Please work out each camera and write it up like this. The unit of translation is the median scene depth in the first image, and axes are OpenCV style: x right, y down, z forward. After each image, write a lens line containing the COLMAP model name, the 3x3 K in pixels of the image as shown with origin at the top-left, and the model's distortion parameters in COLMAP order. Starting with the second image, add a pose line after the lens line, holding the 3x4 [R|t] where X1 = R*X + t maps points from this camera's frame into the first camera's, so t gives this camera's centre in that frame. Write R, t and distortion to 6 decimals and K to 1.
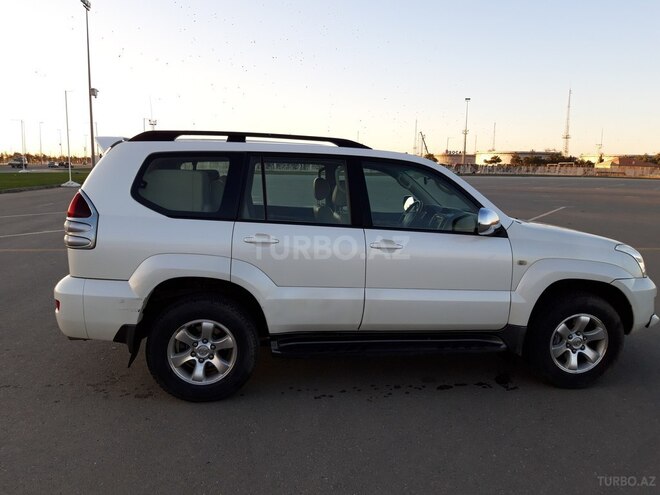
lens RADIAL K [[516.2, 0, 327.8], [0, 516.2, 246.9], [0, 0, 1]] dist [0.059904, -0.113985]
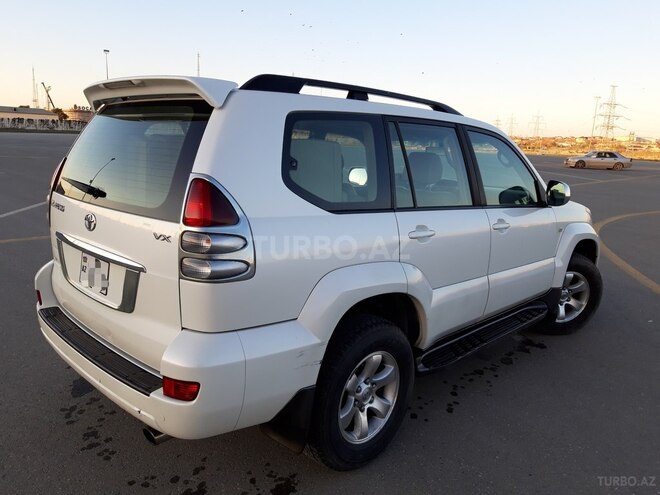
lens RADIAL K [[516.2, 0, 332.8], [0, 516.2, 254.2], [0, 0, 1]] dist [0.059904, -0.113985]
pose [[0.772237, -0.116324, 0.624595, -0.109734], [0.060732, 0.992110, 0.109682, -0.011781], [-0.632425, -0.046767, 0.773209, 0.074564]]
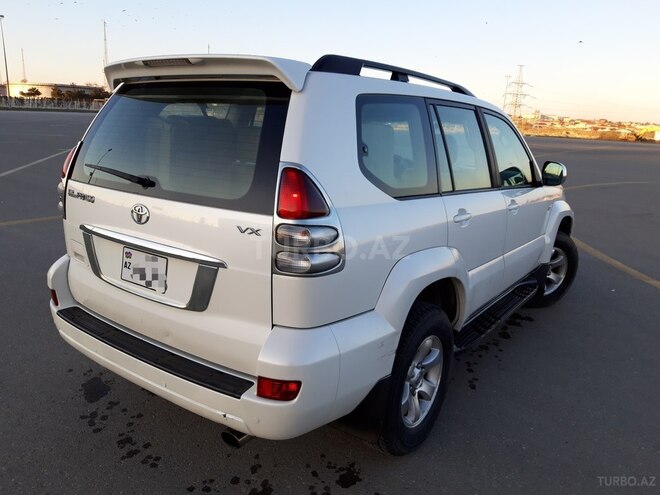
lens RADIAL K [[516.2, 0, 333.1], [0, 516.2, 254.5], [0, 0, 1]] dist [0.059904, -0.113985]
pose [[0.666906, -0.168199, 0.725910, -0.127587], [0.071598, 0.984148, 0.162256, -0.015295], [-0.741694, -0.056235, 0.668377, 0.095140]]
